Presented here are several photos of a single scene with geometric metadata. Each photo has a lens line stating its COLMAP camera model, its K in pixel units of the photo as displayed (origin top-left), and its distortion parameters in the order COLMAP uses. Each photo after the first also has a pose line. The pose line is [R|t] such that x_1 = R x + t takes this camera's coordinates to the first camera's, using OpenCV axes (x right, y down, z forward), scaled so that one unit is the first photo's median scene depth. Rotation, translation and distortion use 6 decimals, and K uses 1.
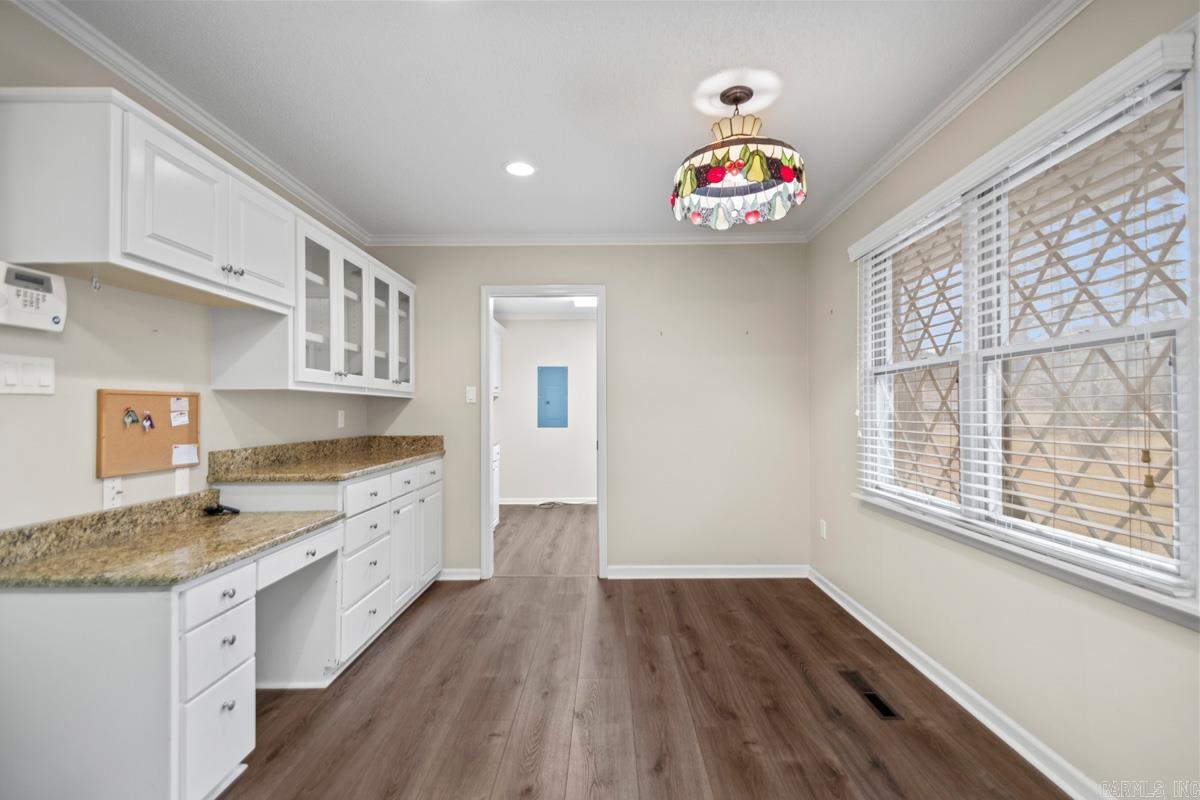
lens RADIAL K [[553.6, 0, 601.7], [0, 553.6, 401.9], [0, 0, 1]] dist [0.014074, -0.005141]
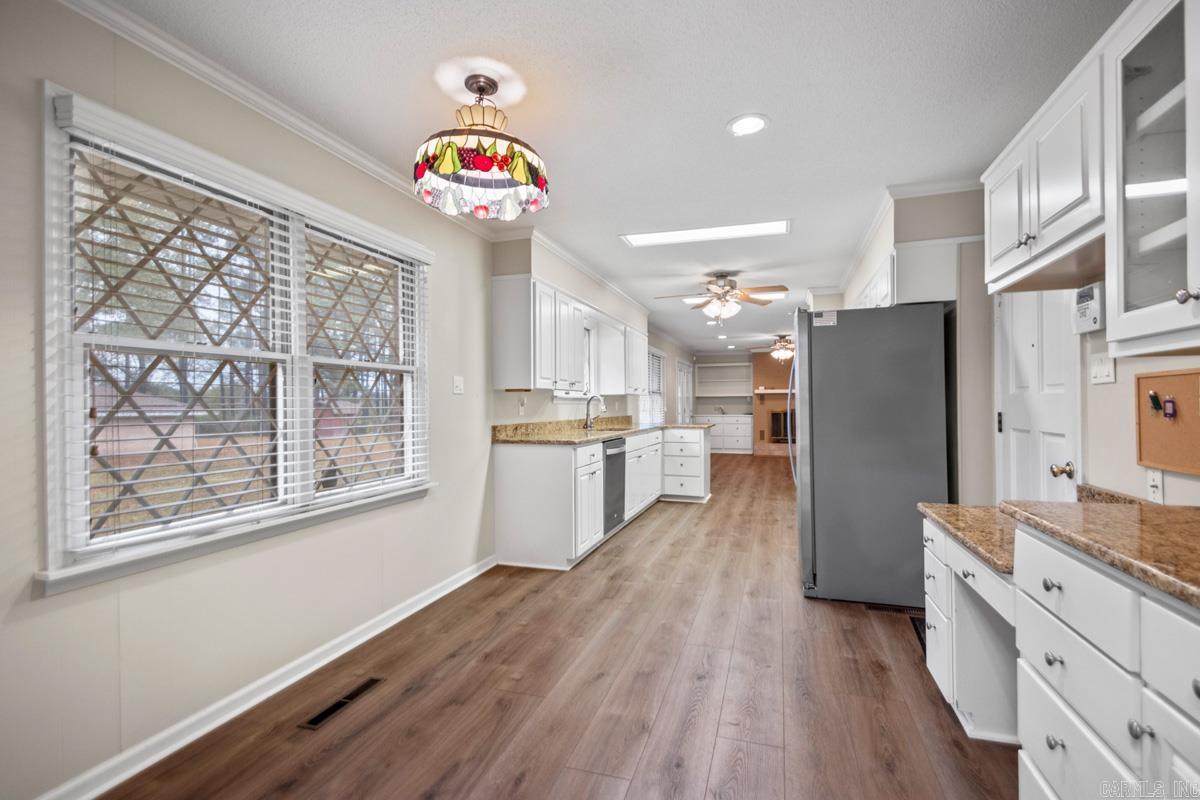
lens RADIAL K [[553.6, 0, 607.5], [0, 553.6, 402.4], [0, 0, 1]] dist [0.014074, -0.005141]
pose [[-0.957512, 0.014697, 0.288019, -0.255400], [0.010559, 0.999818, -0.015916, 0.029348], [-0.288200, -0.012199, -0.957492, 1.917270]]
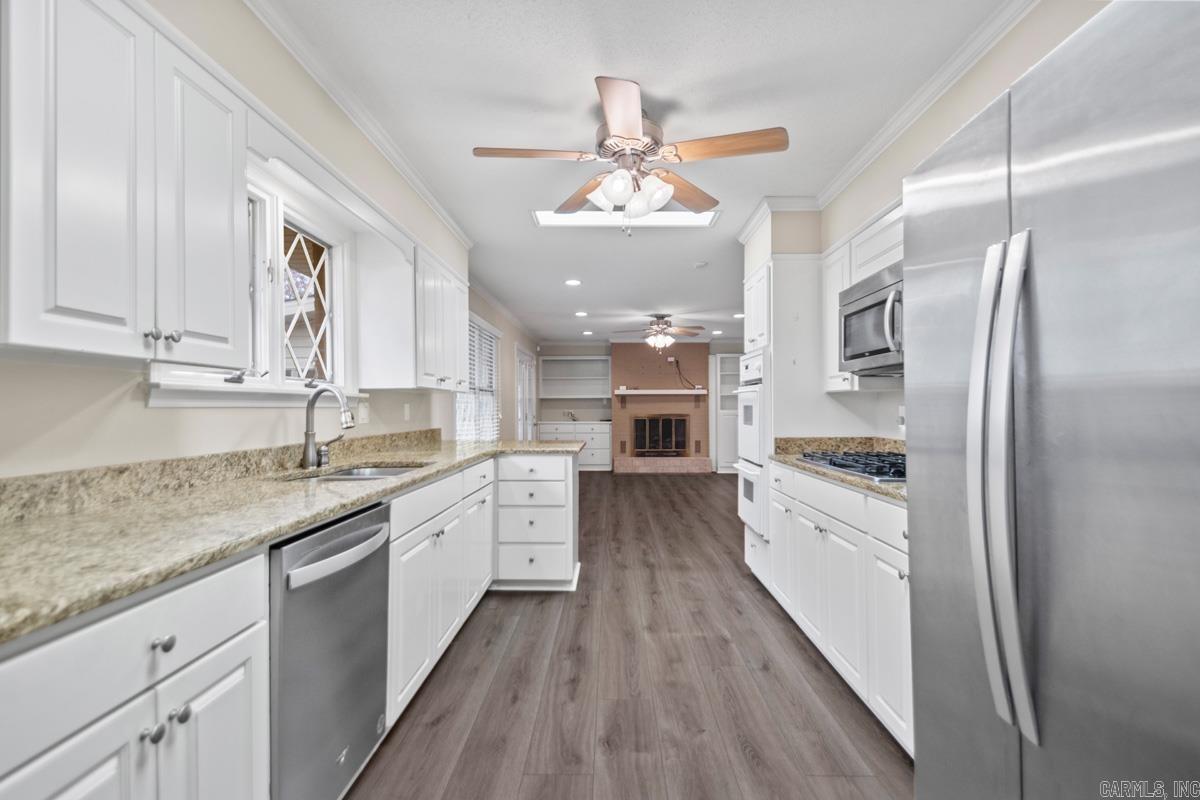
lens RADIAL K [[553.6, 0, 613.3], [0, 553.6, 403.9], [0, 0, 1]] dist [0.014074, -0.005141]
pose [[-0.999806, 0.012443, -0.015253, -0.214501], [0.012691, 0.999787, -0.016272, 0.026619], [0.015047, -0.016462, -0.999751, 1.705491]]
